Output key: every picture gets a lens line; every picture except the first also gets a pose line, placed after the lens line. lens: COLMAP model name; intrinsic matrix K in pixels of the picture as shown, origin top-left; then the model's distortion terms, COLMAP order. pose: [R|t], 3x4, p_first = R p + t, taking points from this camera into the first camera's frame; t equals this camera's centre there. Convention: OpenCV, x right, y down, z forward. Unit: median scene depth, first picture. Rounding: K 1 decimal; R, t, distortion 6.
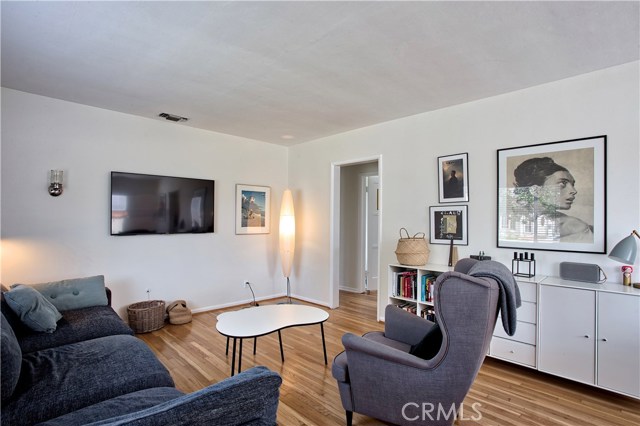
lens RADIAL K [[316.0, 0, 318.1], [0, 316.0, 213.0], [0, 0, 1]] dist [-0.030673, 0.005105]
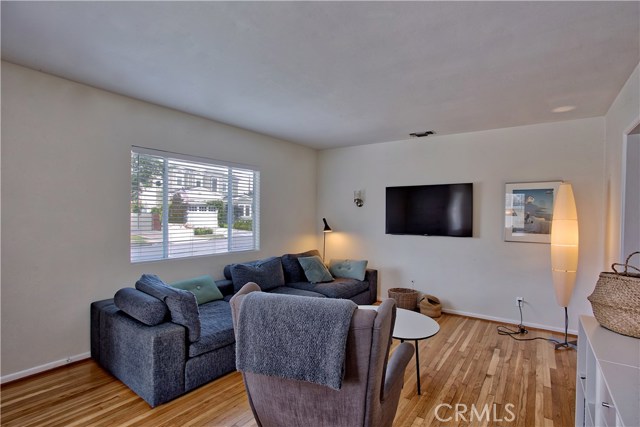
lens RADIAL K [[316.0, 0, 318.0], [0, 316.0, 215.8], [0, 0, 1]] dist [-0.030673, 0.005105]
pose [[0.188601, 0.004772, -0.982042, 0.581075], [0.010919, 0.999916, 0.006956, -0.016830], [0.981993, -0.012035, 0.188533, 0.398246]]
